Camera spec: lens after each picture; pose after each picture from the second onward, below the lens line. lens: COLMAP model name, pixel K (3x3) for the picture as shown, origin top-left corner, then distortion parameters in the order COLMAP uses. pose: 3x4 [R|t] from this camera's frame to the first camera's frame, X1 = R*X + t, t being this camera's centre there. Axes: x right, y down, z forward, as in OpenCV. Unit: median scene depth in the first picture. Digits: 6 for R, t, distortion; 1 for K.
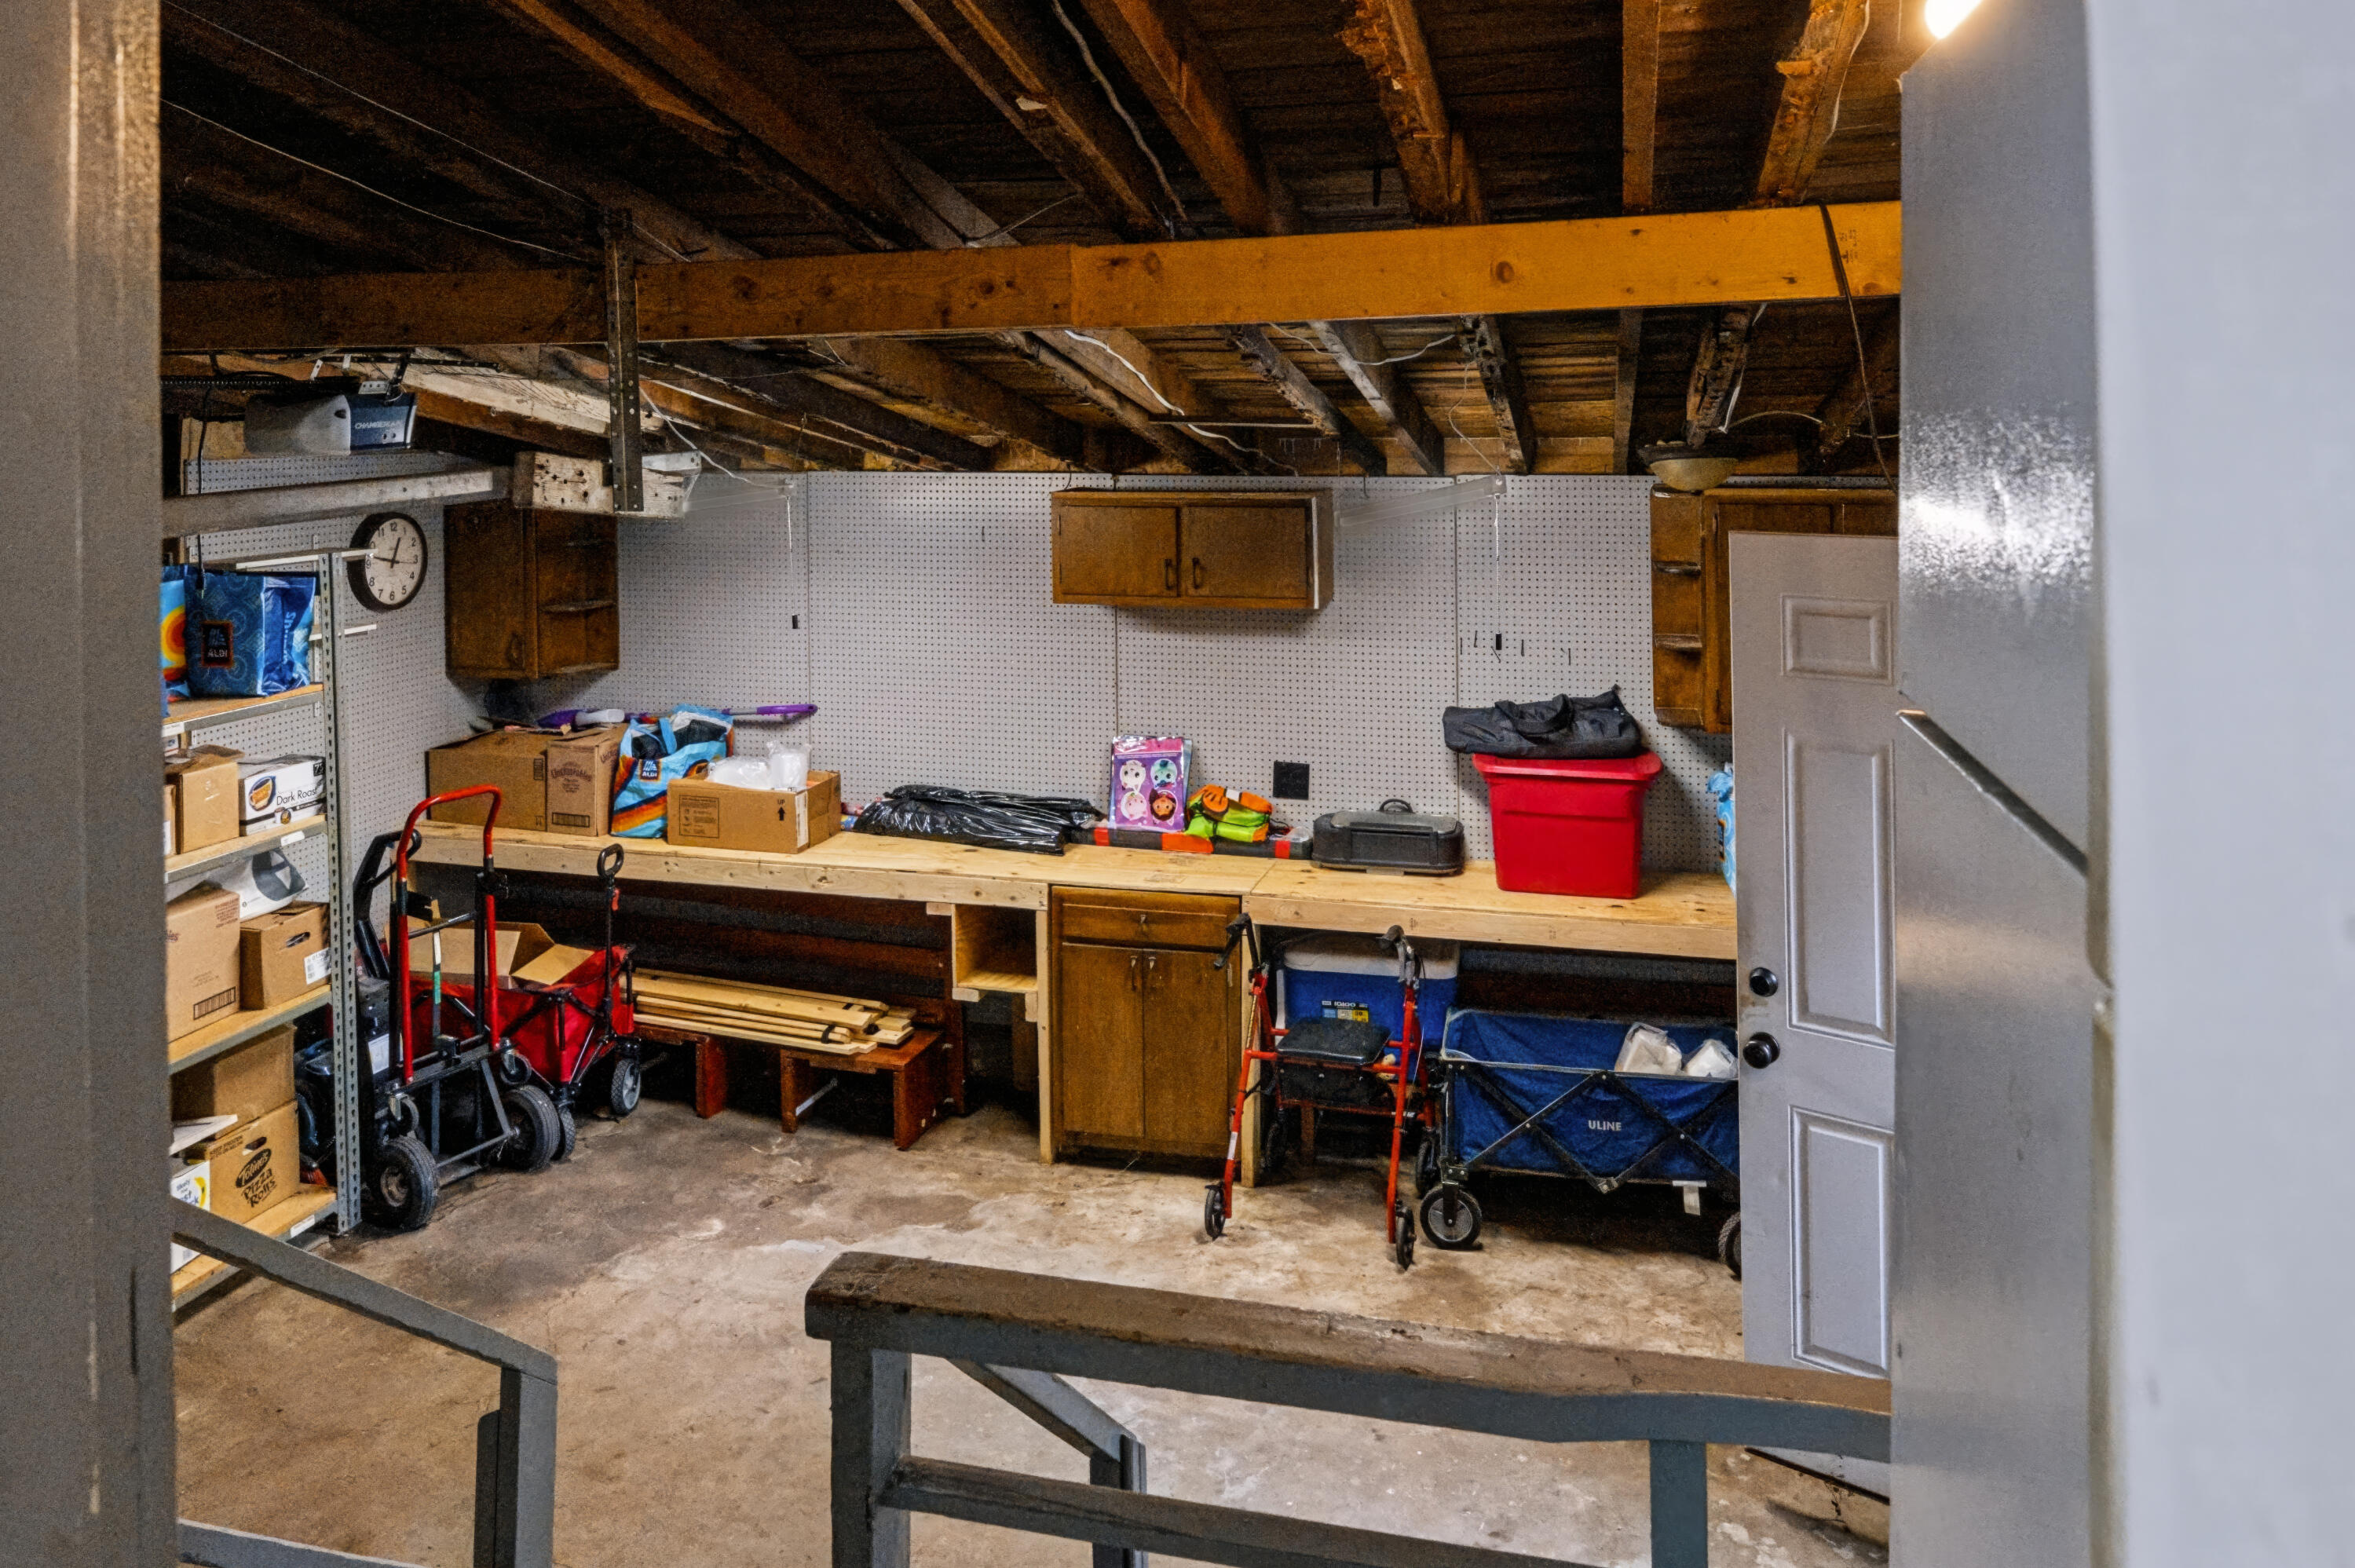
lens RADIAL K [[1729.1, 0, 1181.8], [0, 1729.1, 441.9], [0, 0, 1]] dist [-0.005458, -0.001951]
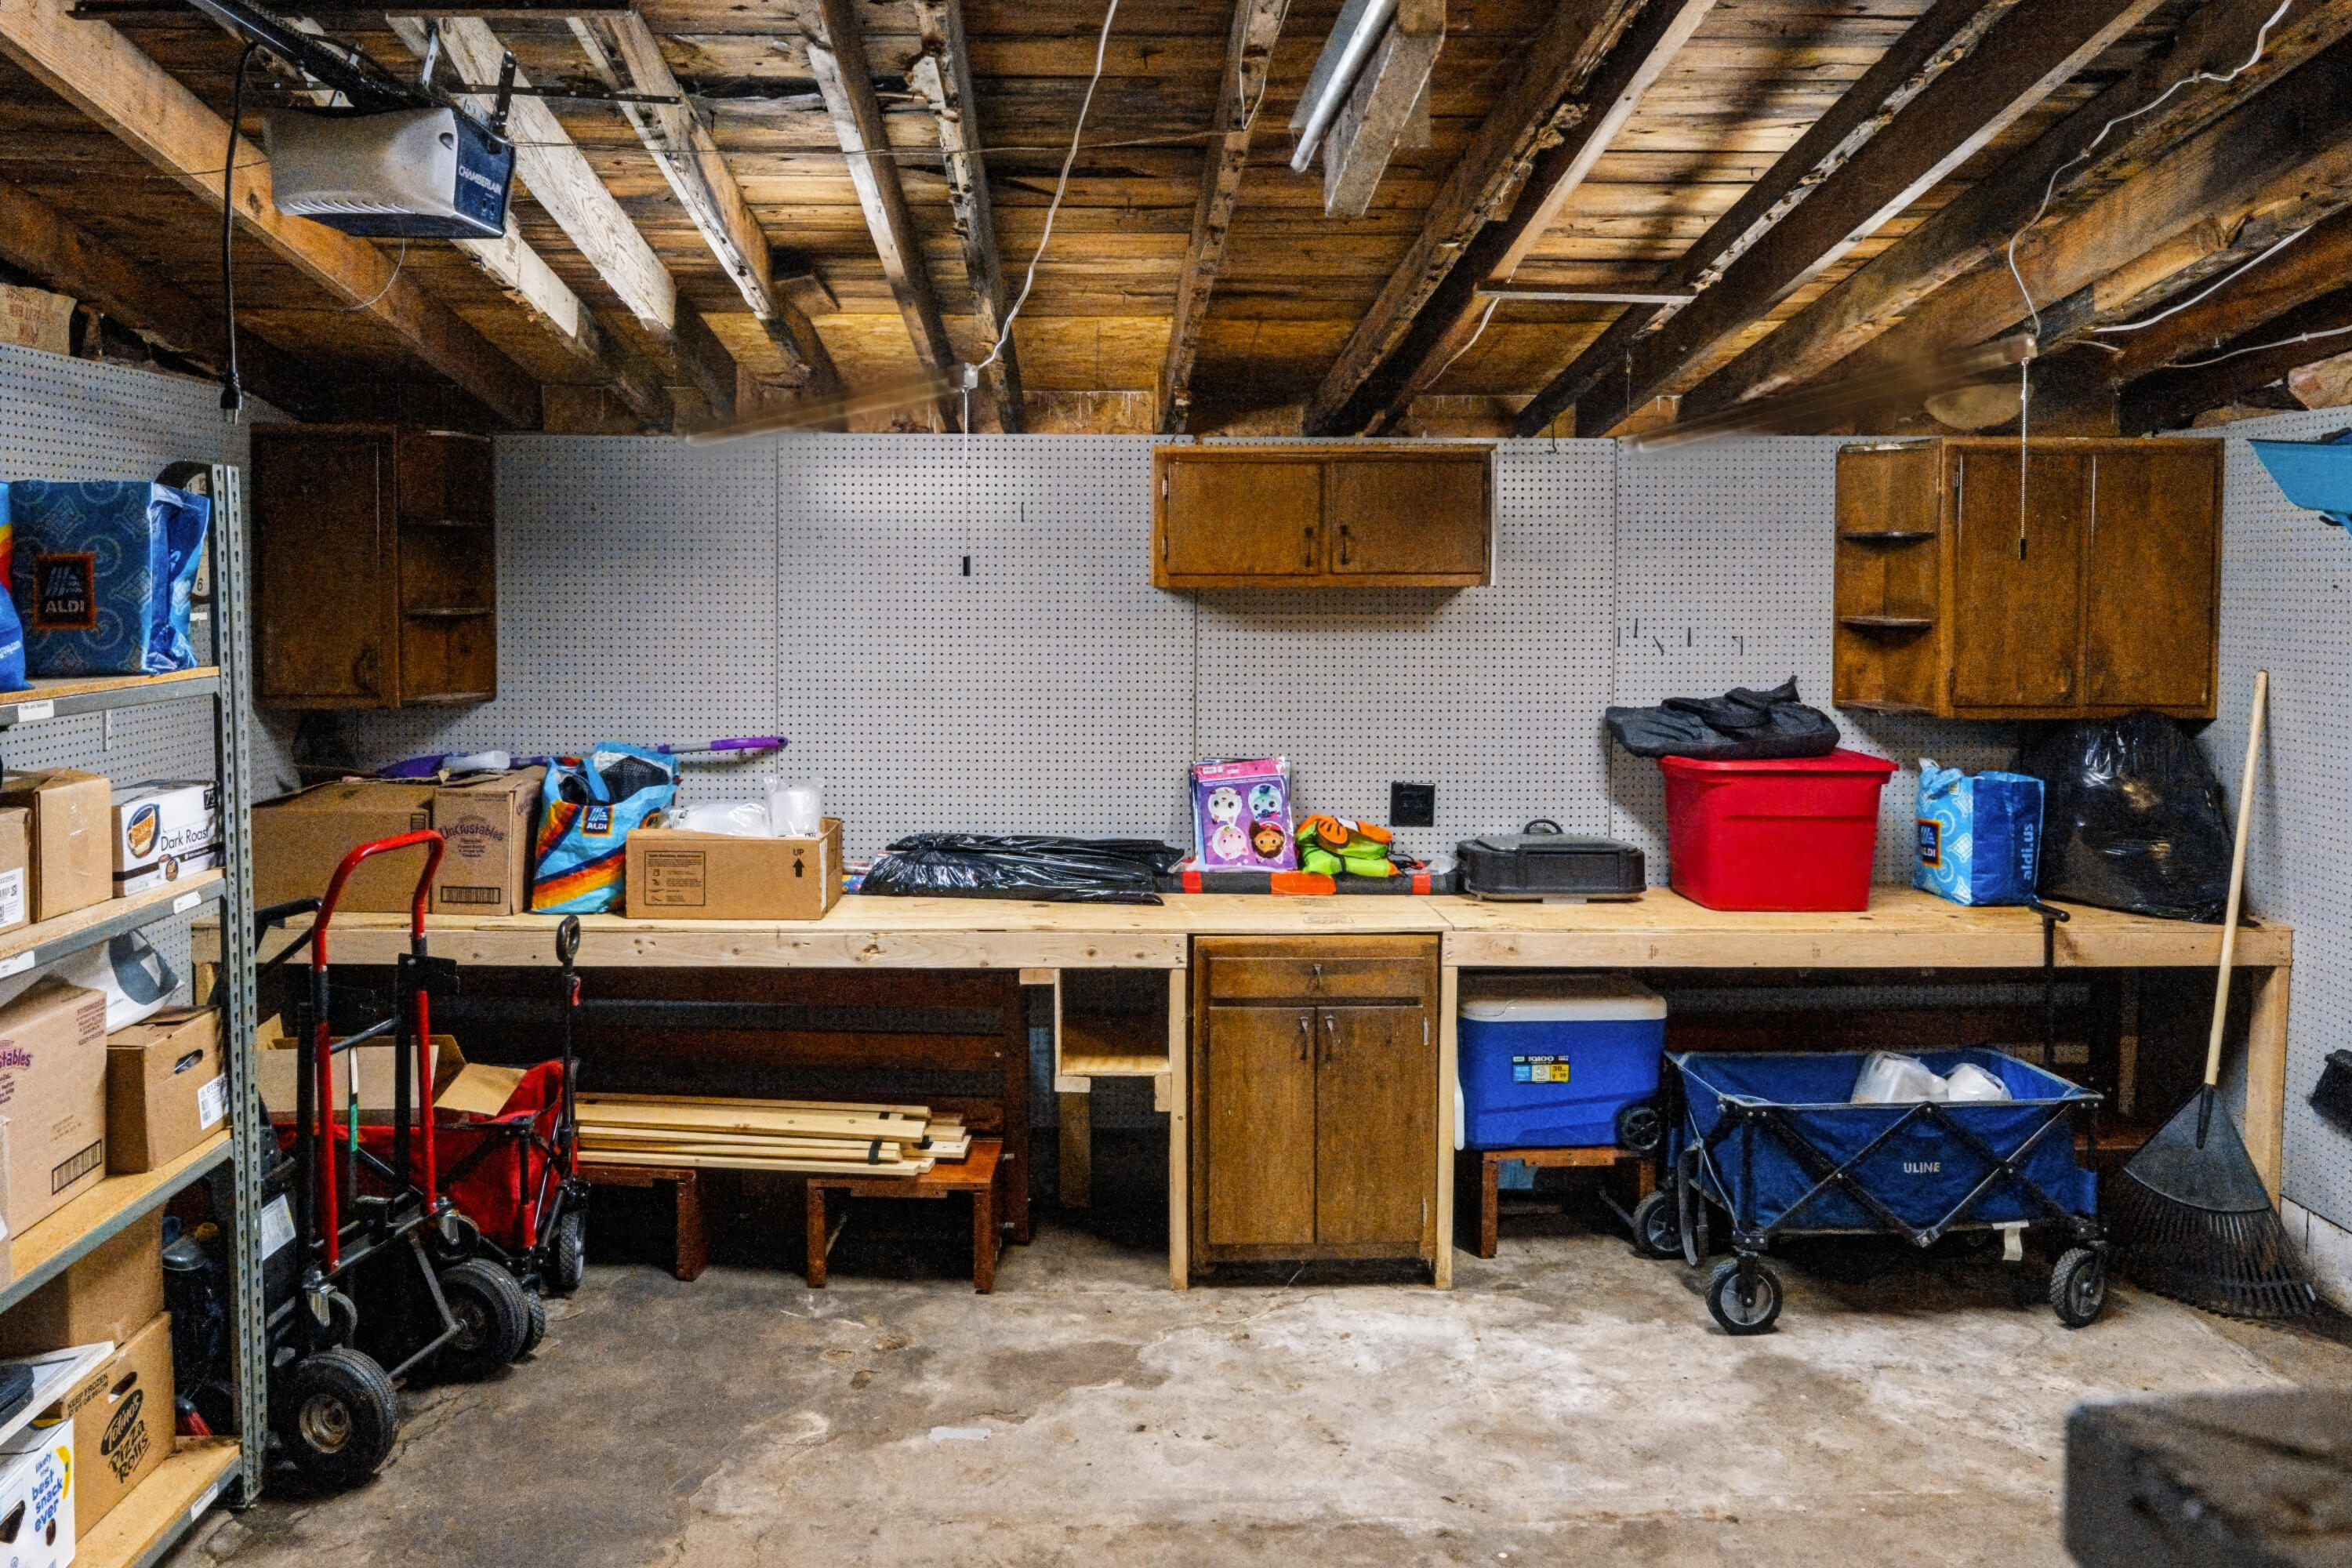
lens RADIAL K [[1654.1, 0, 1105.2], [0, 1654.1, 627.4], [0, 0, 1]] dist [-0.005569, -0.005187]
pose [[0.964962, -0.002021, 0.262382, -0.301931], [-0.002400, 0.999861, 0.016528, 0.101934], [-0.262379, -0.016579, 0.964822, 0.282298]]
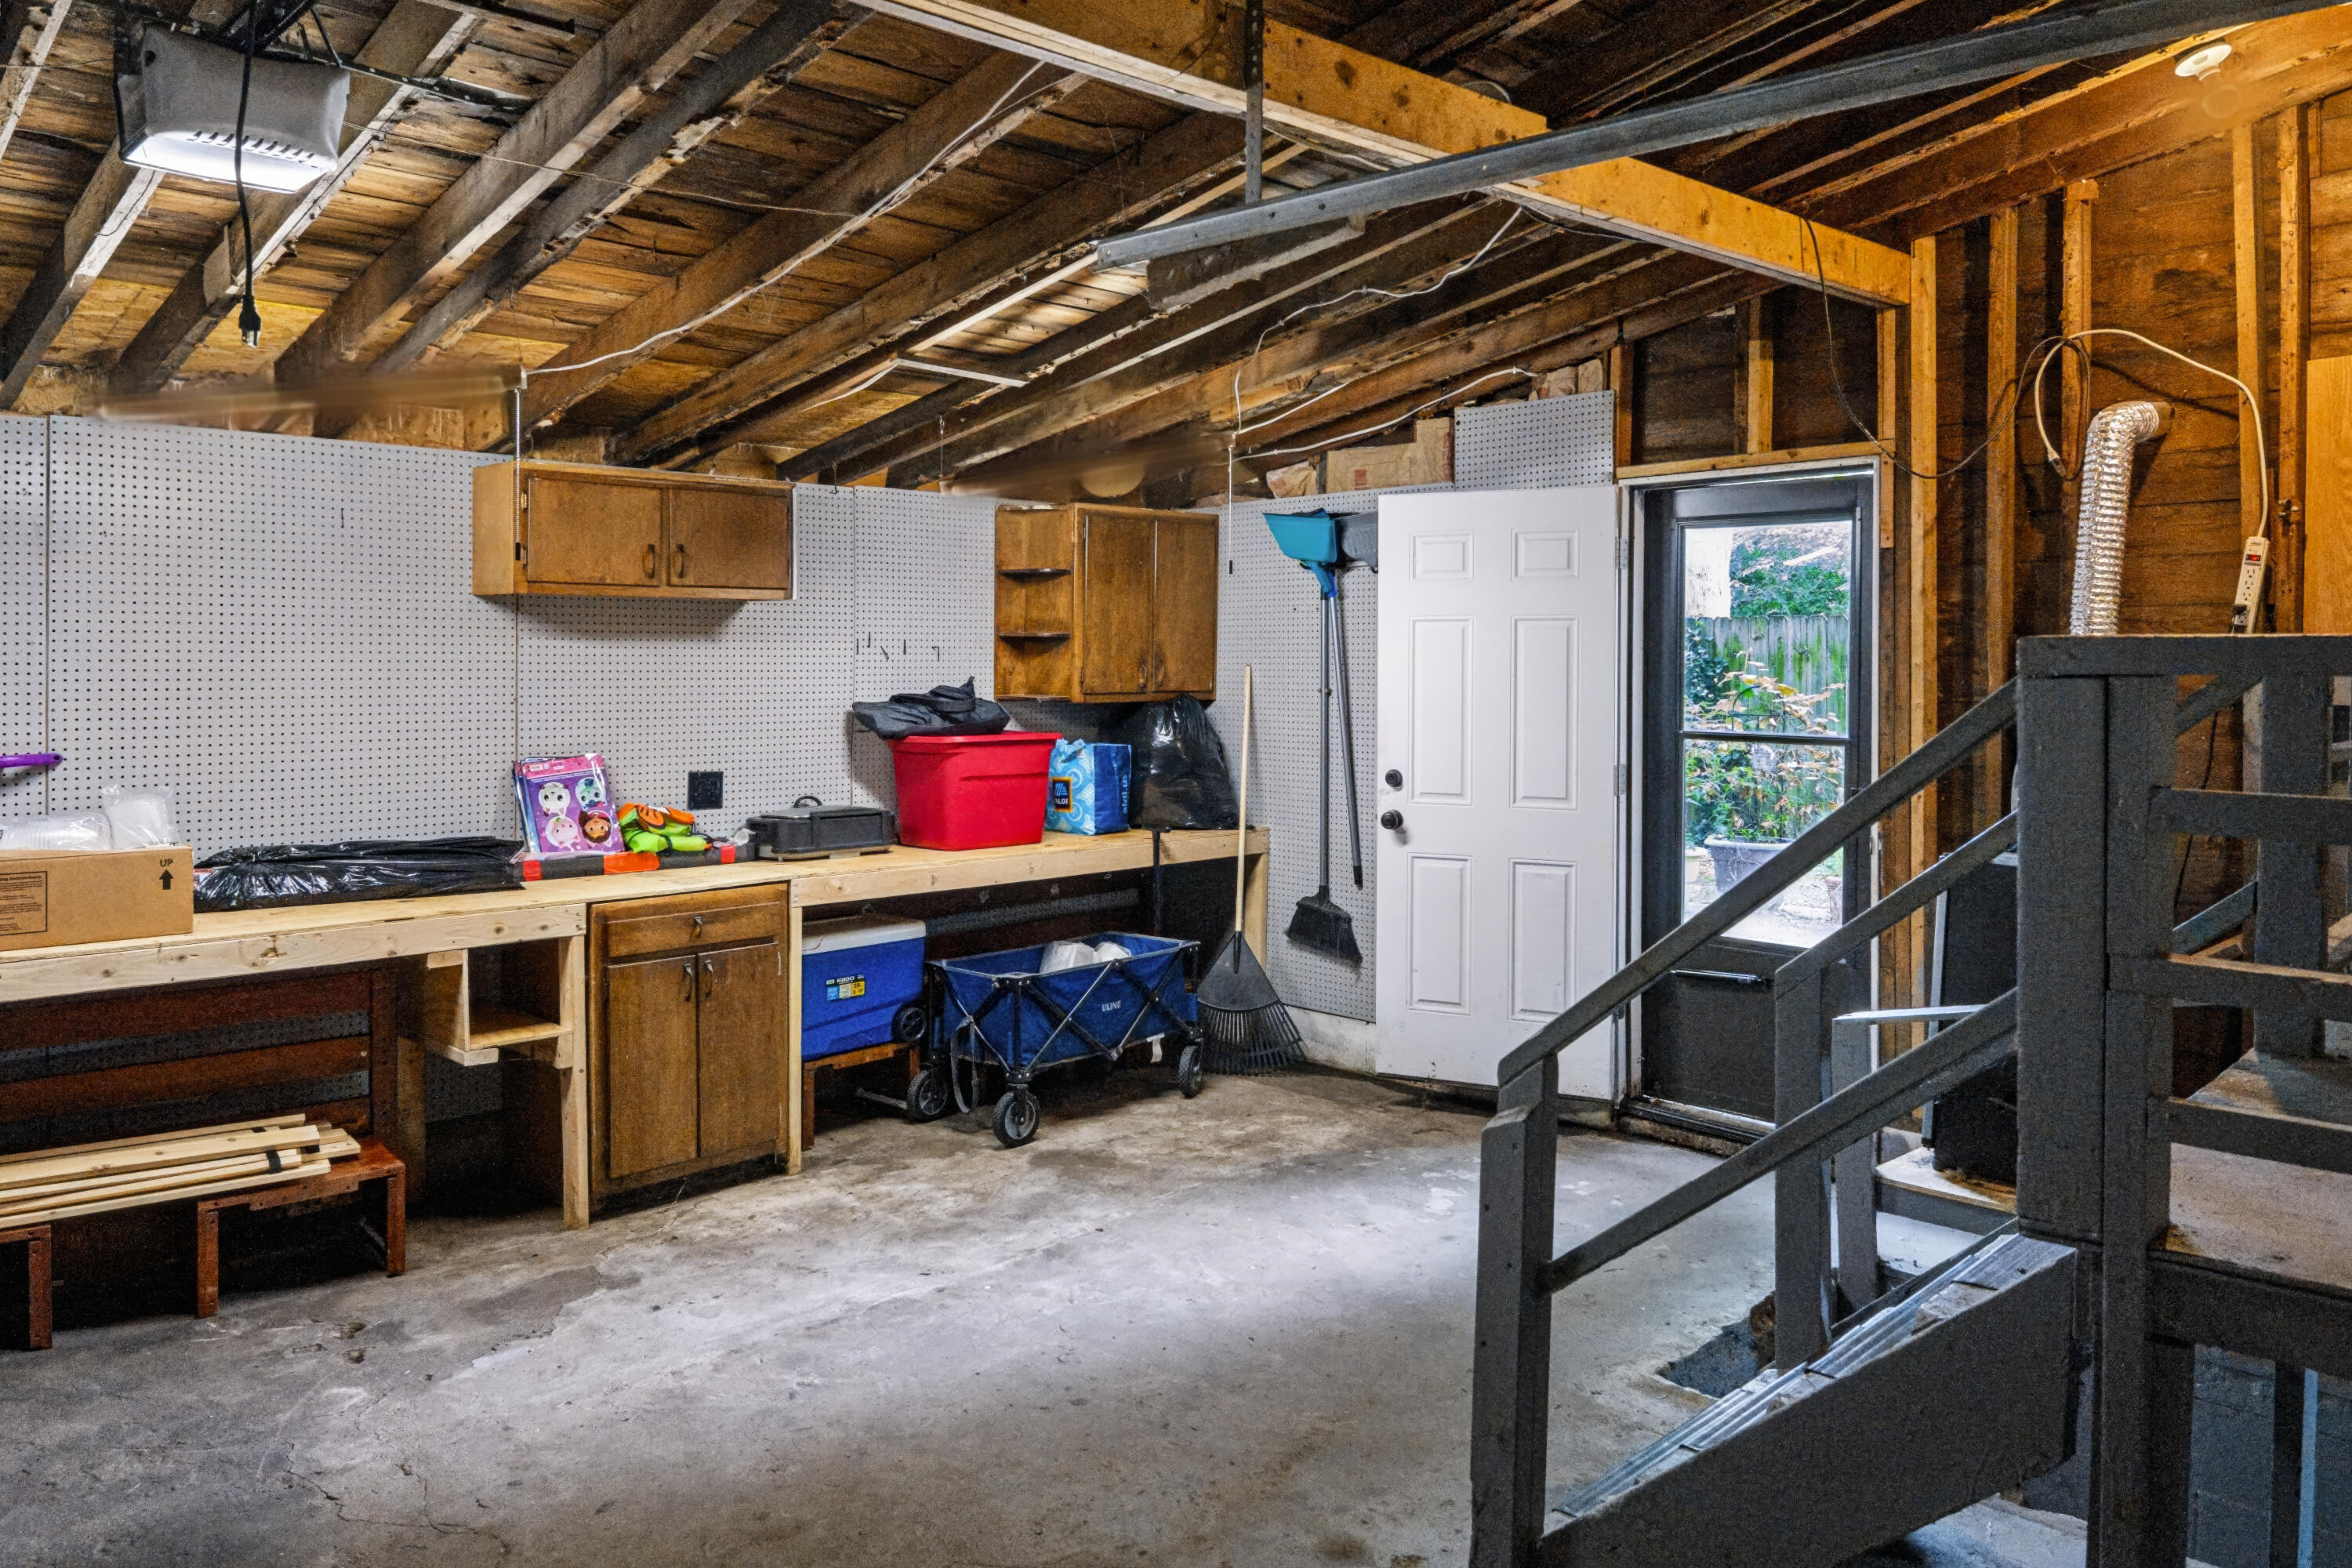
lens RADIAL K [[1623.4, 0, 1184.5], [0, 1623.4, 720.2], [0, 0, 1]] dist [0.003889, -0.021051]
pose [[0.514875, -0.026334, 0.856861, -0.603442], [0.008176, 0.999633, 0.025809, 0.141418], [-0.857226, -0.006282, 0.514902, 0.314572]]
